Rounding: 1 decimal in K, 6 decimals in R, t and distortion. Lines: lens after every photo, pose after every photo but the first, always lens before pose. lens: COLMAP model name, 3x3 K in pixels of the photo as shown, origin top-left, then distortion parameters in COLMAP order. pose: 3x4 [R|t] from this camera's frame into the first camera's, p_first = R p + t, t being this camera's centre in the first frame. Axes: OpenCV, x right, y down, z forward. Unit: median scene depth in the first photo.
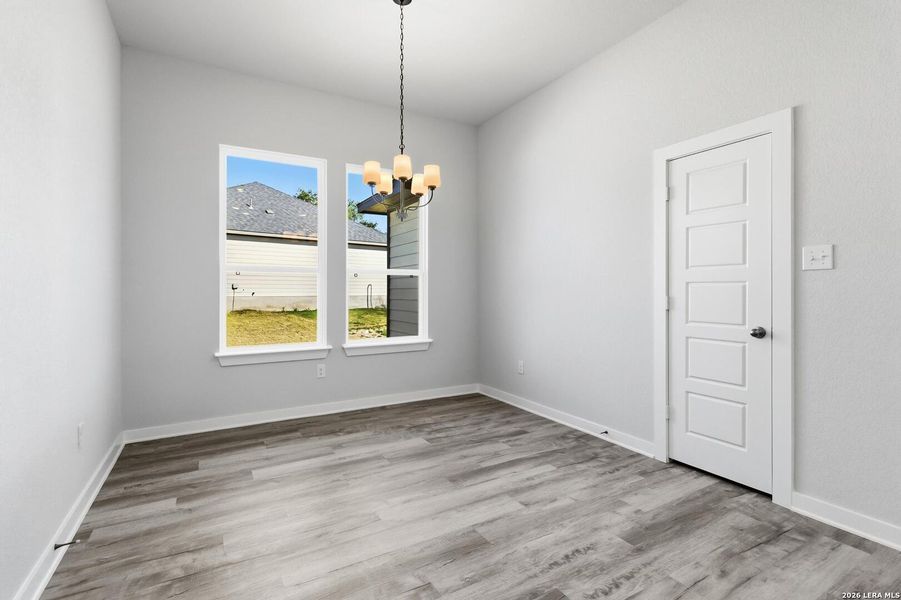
lens RADIAL K [[429.4, 0, 454.6], [0, 429.4, 287.9], [0, 0, 1]] dist [0.000468, 0.000031]
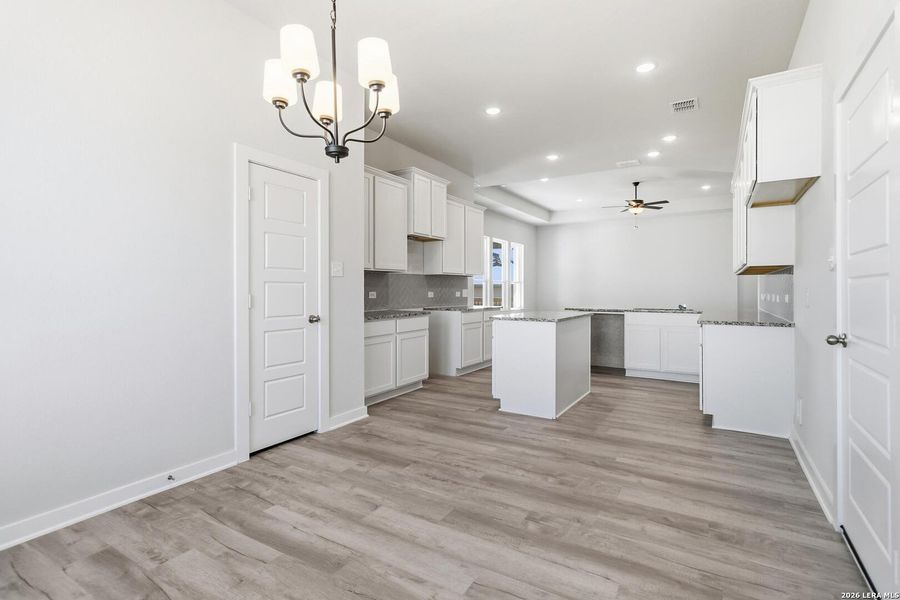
lens RADIAL K [[428.9, 0, 454.1], [0, 428.9, 287.9], [0, 0, 1]] dist [0.000468, 0.000031]
pose [[-0.472140, 0.001750, 0.881522, -0.707620], [-0.002689, 0.999991, -0.003426, 0.000381], [-0.881520, -0.003988, -0.472130, 1.166241]]
